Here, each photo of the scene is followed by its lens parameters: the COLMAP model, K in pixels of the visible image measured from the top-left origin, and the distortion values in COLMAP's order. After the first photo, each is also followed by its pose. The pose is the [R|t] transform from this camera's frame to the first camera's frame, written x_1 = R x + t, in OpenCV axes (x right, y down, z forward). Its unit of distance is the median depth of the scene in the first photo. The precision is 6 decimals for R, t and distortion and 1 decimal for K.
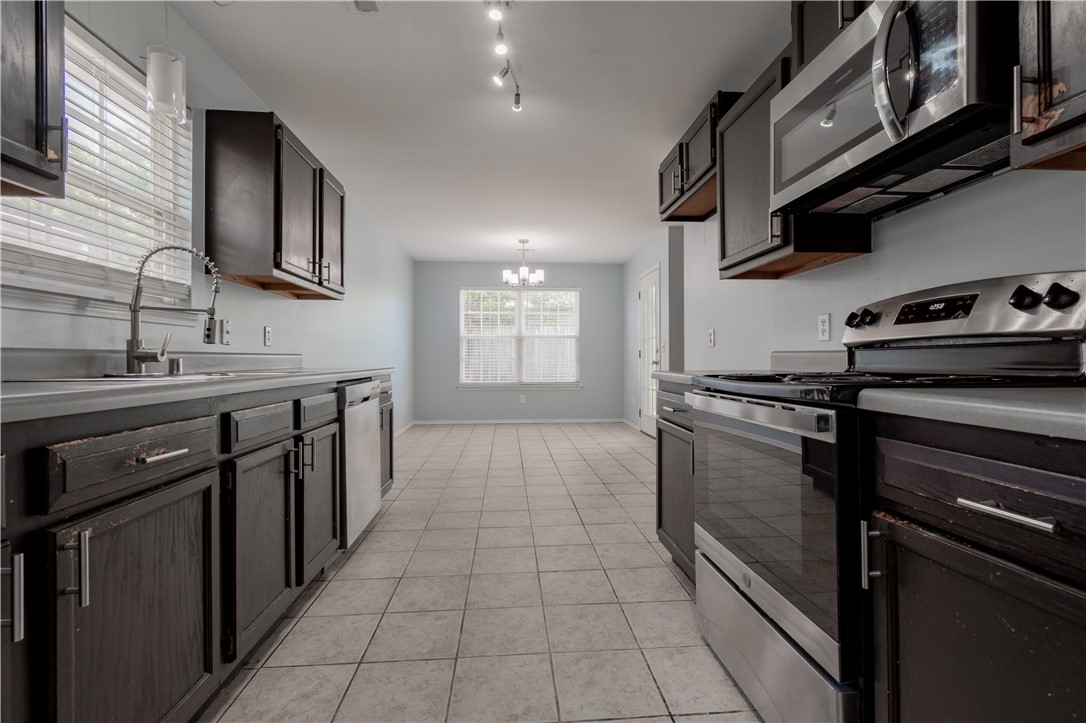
lens RADIAL K [[486.2, 0, 547.2], [0, 486.2, 361.0], [0, 0, 1]] dist [0.000574, 0.000053]
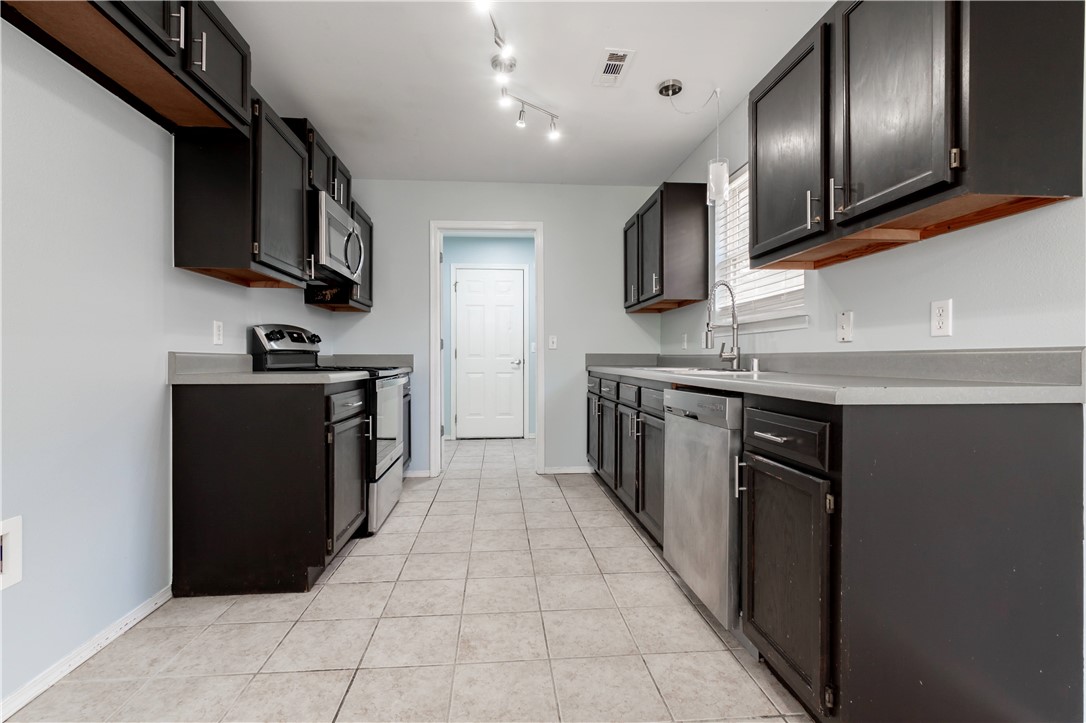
lens RADIAL K [[503.5, 0, 532.3], [0, 503.5, 356.5], [0, 0, 1]] dist [-0.000832, -0.000814]
pose [[-0.999927, 0.001997, 0.011900, -0.188959], [0.002017, 0.999997, 0.001639, -0.015301], [-0.011897, 0.001663, -0.999928, 2.323287]]
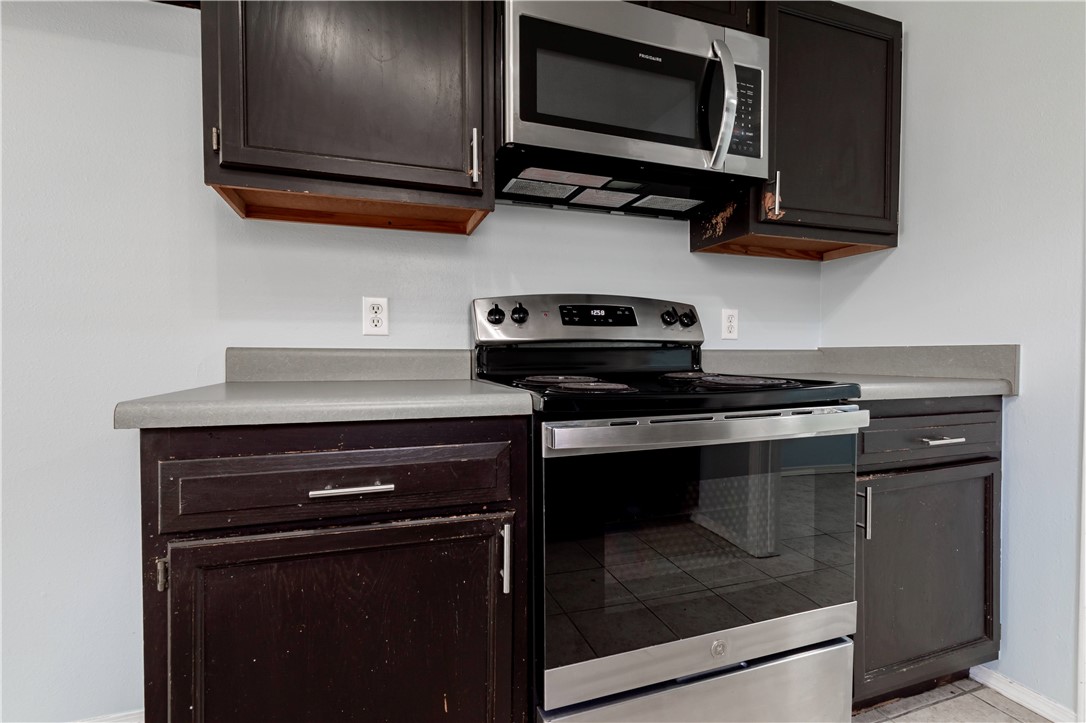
lens RADIAL K [[486.2, 0, 547.2], [0, 486.2, 361.0], [0, 0, 1]] dist [0.000574, 0.000053]
pose [[-0.233365, -0.012019, 0.972315, -0.182288], [0.007270, 0.999874, 0.014105, -0.012948], [-0.972362, 0.010360, -0.233249, 0.992454]]
